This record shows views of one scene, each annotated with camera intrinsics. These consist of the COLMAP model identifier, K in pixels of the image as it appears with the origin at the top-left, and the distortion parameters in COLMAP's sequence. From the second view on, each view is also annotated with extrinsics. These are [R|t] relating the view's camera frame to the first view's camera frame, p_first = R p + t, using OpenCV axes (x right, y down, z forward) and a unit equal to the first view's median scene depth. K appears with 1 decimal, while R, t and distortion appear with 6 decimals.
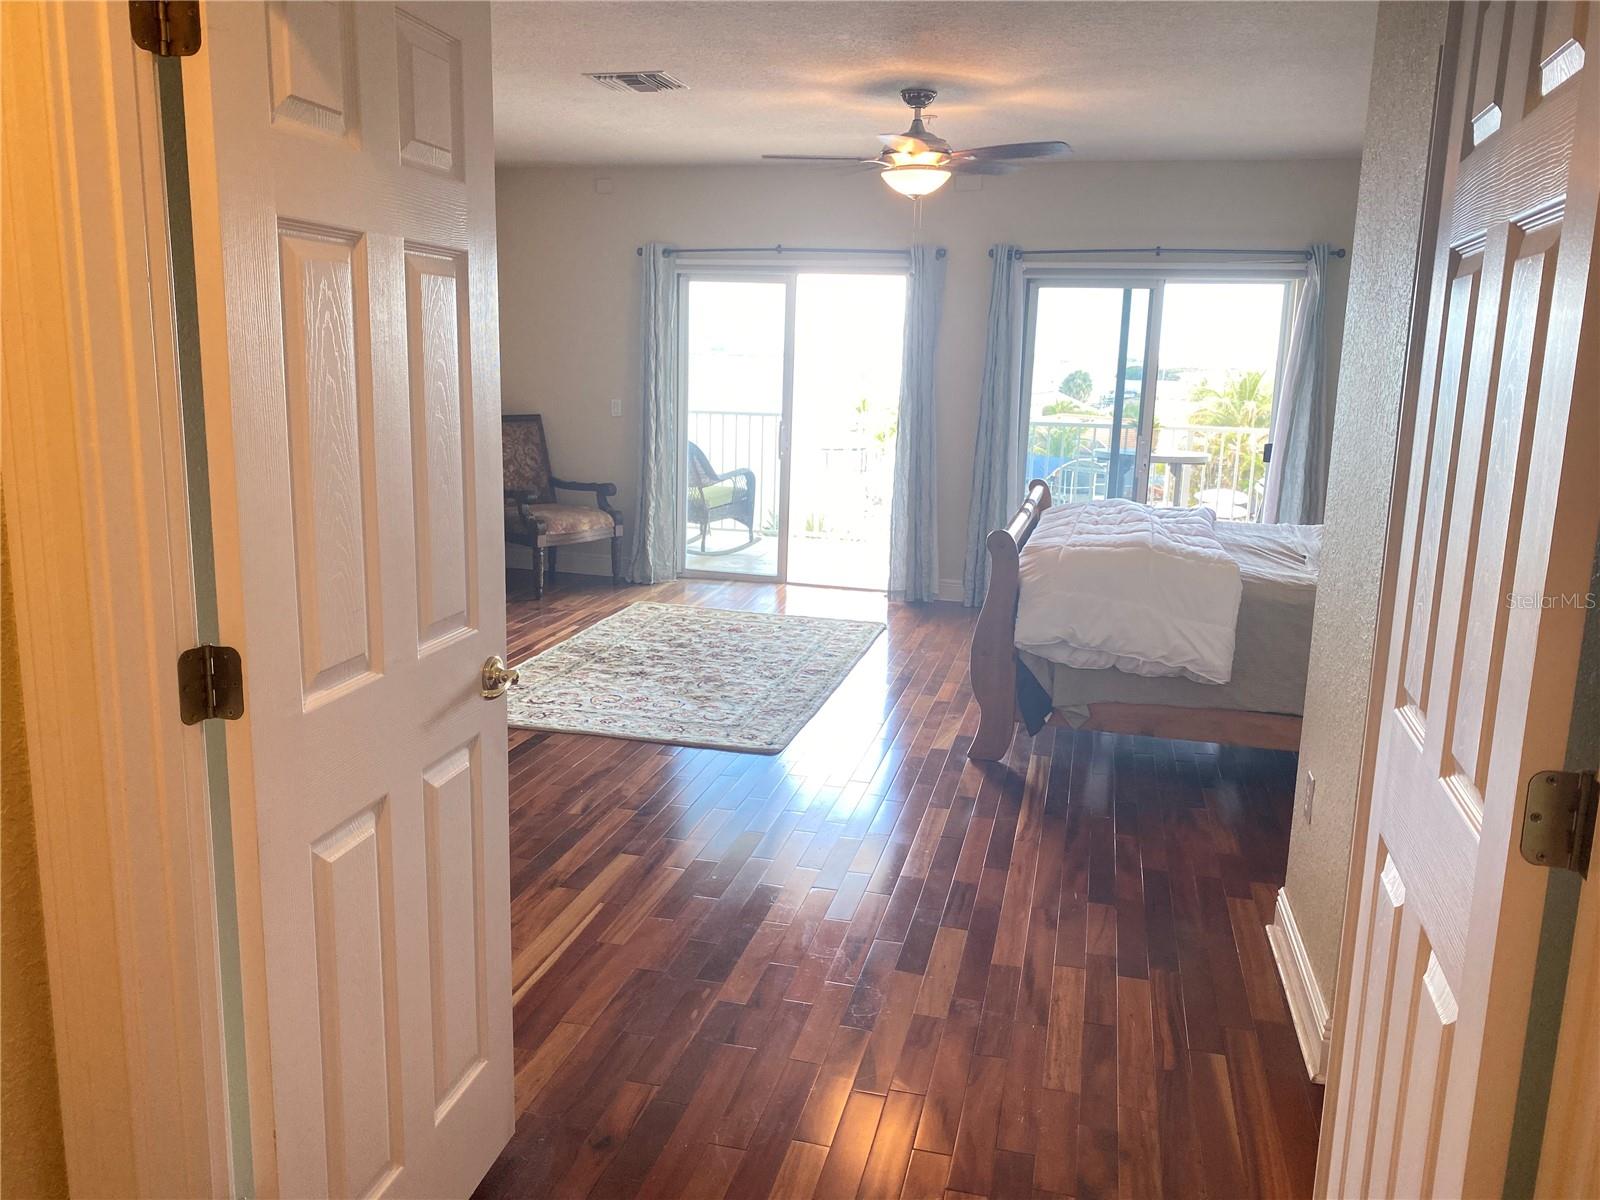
lens RADIAL K [[1235.7, 0, 800.4], [0, 1235.7, 596.8], [0, 0, 1]] dist [0.061057, -0.011346]
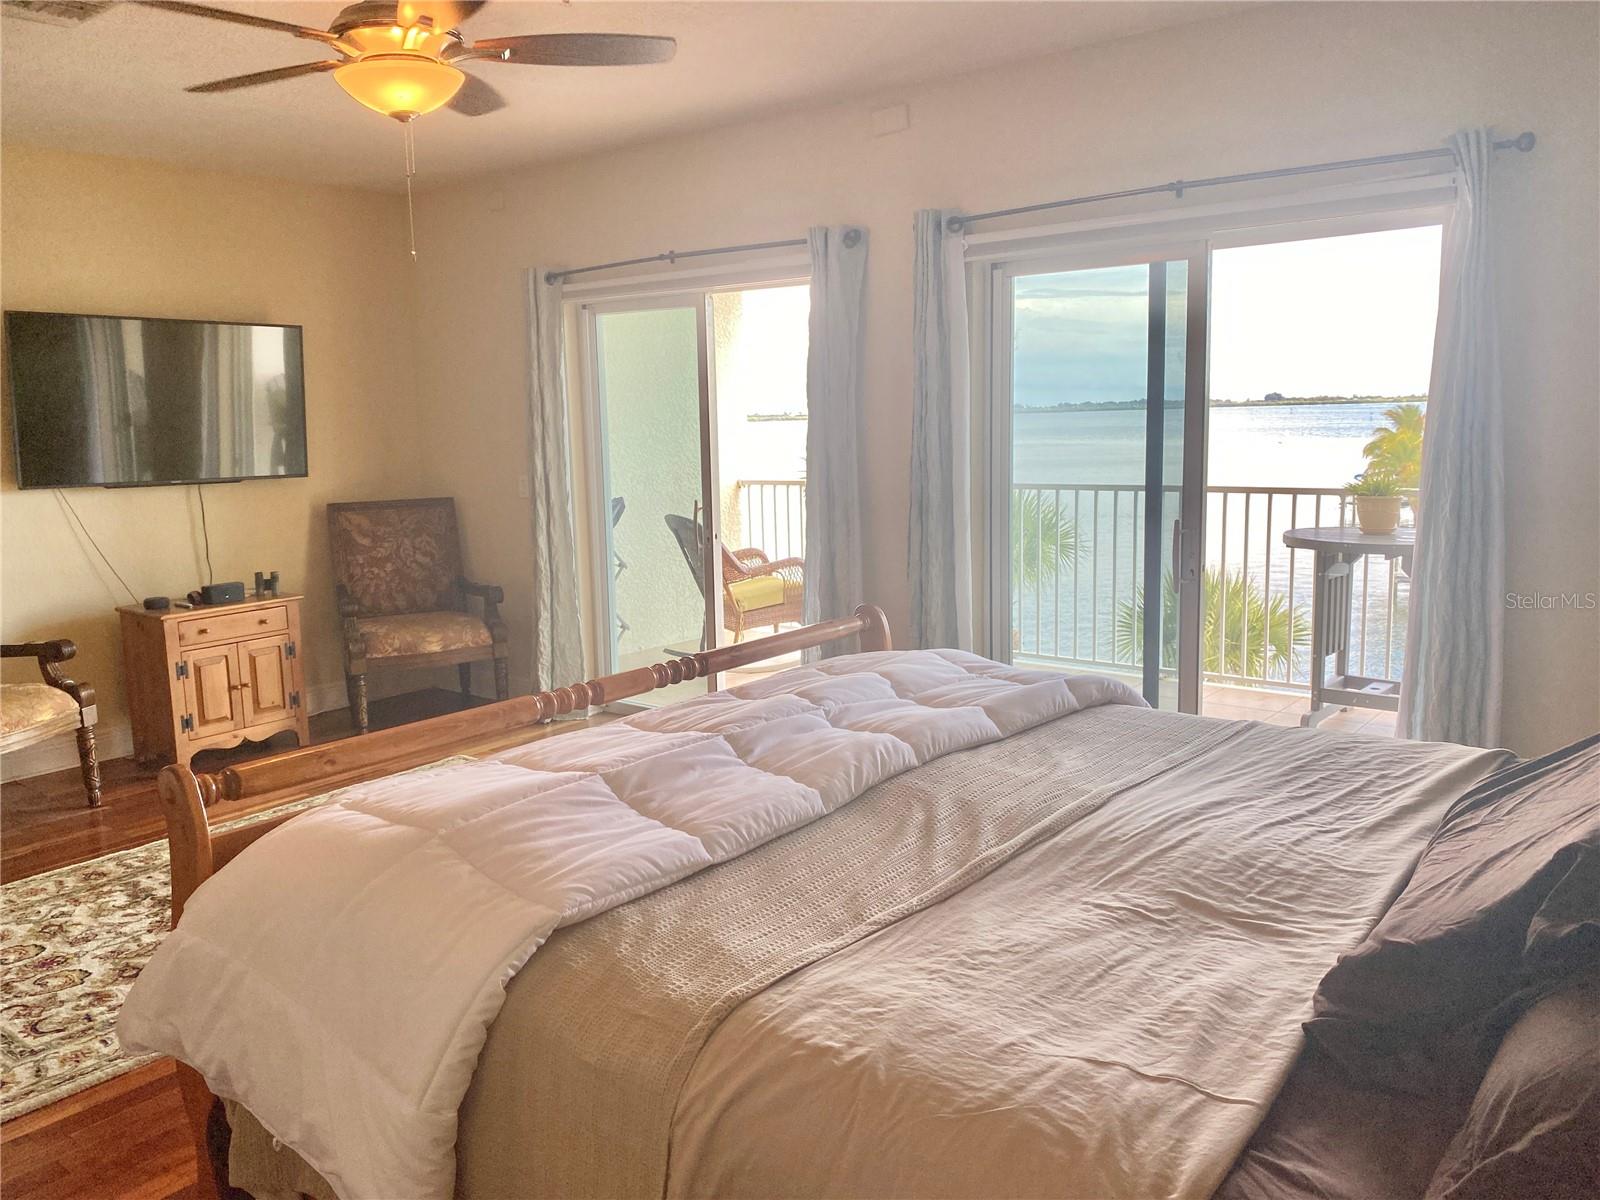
lens RADIAL K [[1235.7, 0, 800.4], [0, 1235.7, 602.7], [0, 0, 1]] dist [0.061057, -0.011346]
pose [[0.905405, 0.016791, -0.424217, 0.350101], [-0.033633, 0.998914, -0.032245, -0.066459], [0.423215, 0.043463, 0.904986, 0.410268]]
